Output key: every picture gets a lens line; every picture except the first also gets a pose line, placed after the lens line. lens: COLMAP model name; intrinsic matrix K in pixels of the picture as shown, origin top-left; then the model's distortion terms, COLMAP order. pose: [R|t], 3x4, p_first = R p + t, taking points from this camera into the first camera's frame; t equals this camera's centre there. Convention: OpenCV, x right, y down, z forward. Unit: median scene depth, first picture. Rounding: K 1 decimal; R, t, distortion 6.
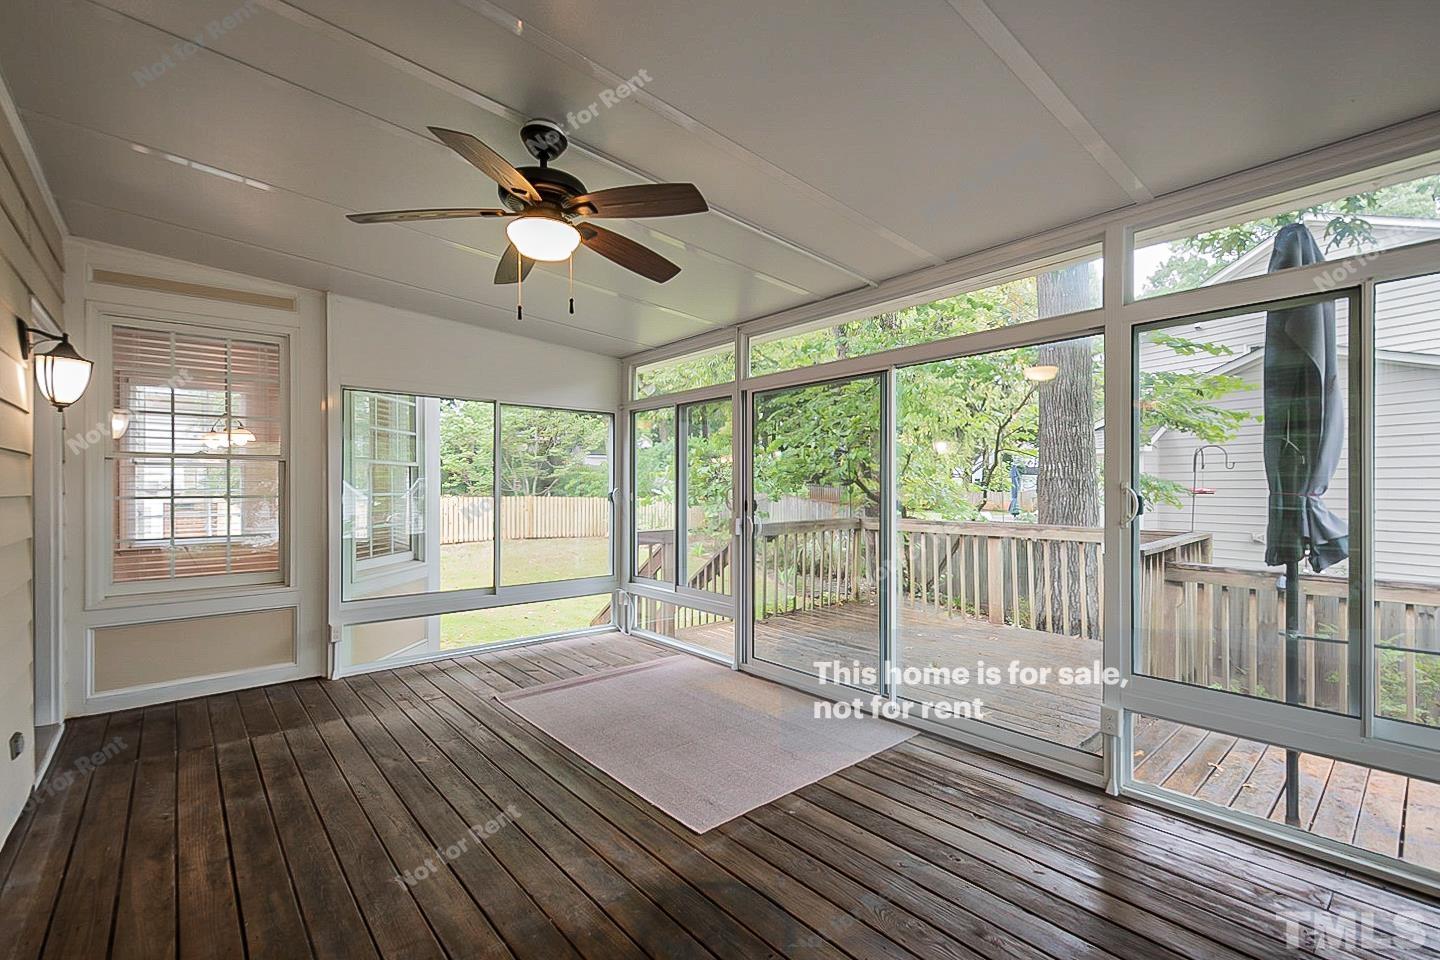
lens RADIAL K [[626.8, 0, 715.2], [0, 626.8, 484.9], [0, 0, 1]] dist [0.001314, 0.000421]
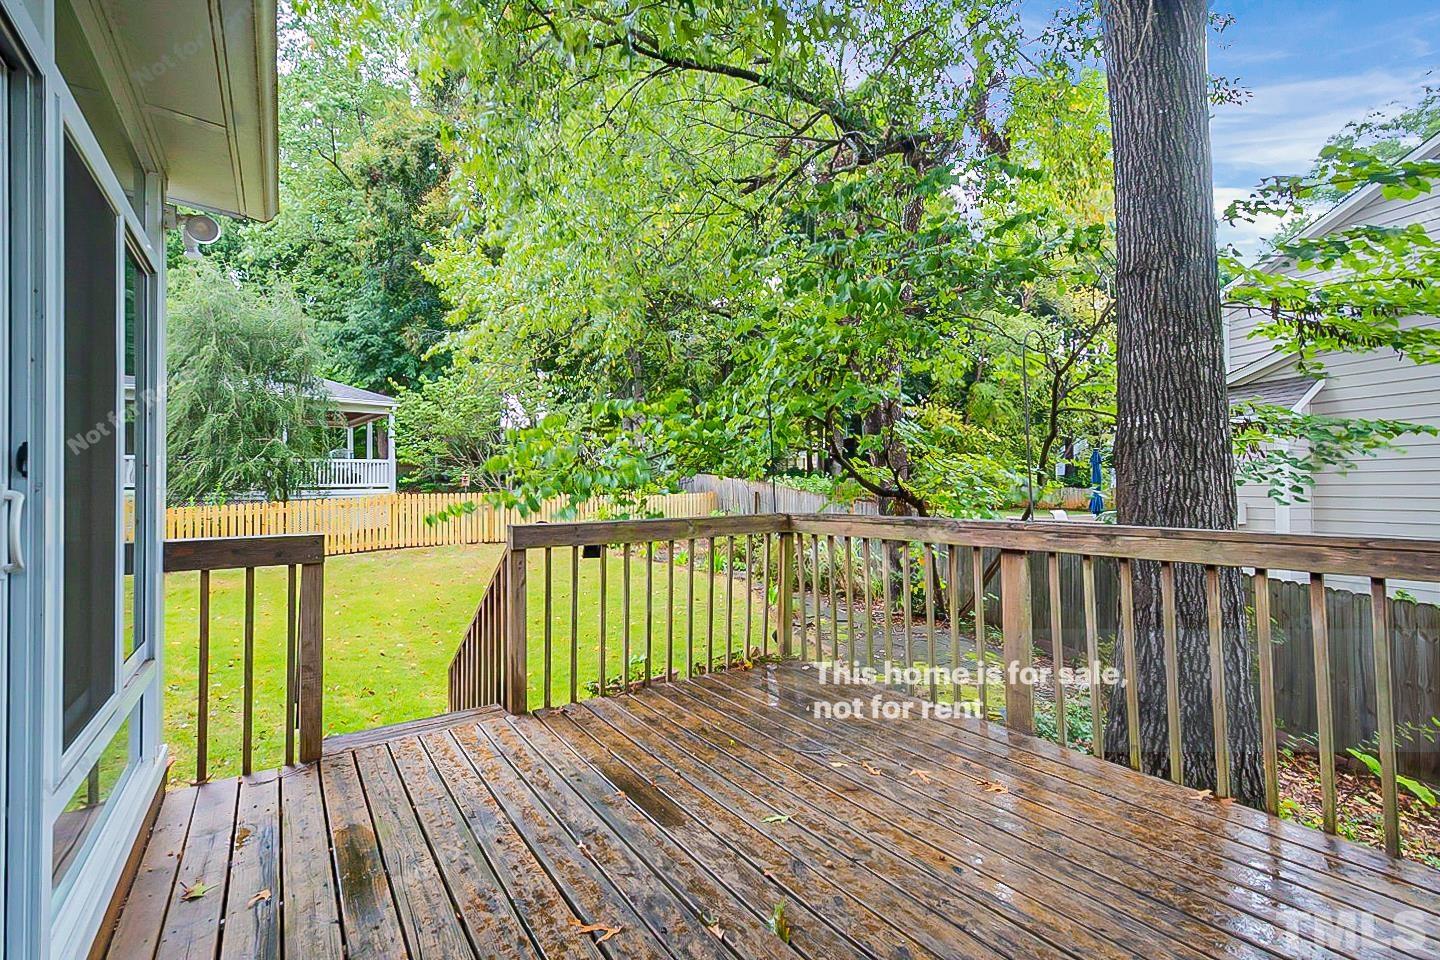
lens RADIAL K [[626.8, 0, 723.5], [0, 626.8, 478.3], [0, 0, 1]] dist [0.001314, 0.000421]
pose [[0.994333, -0.008861, -0.105940, 0.232248], [0.007469, 0.999881, -0.013531, 0.027288], [0.106048, 0.012663, 0.994280, 0.418745]]
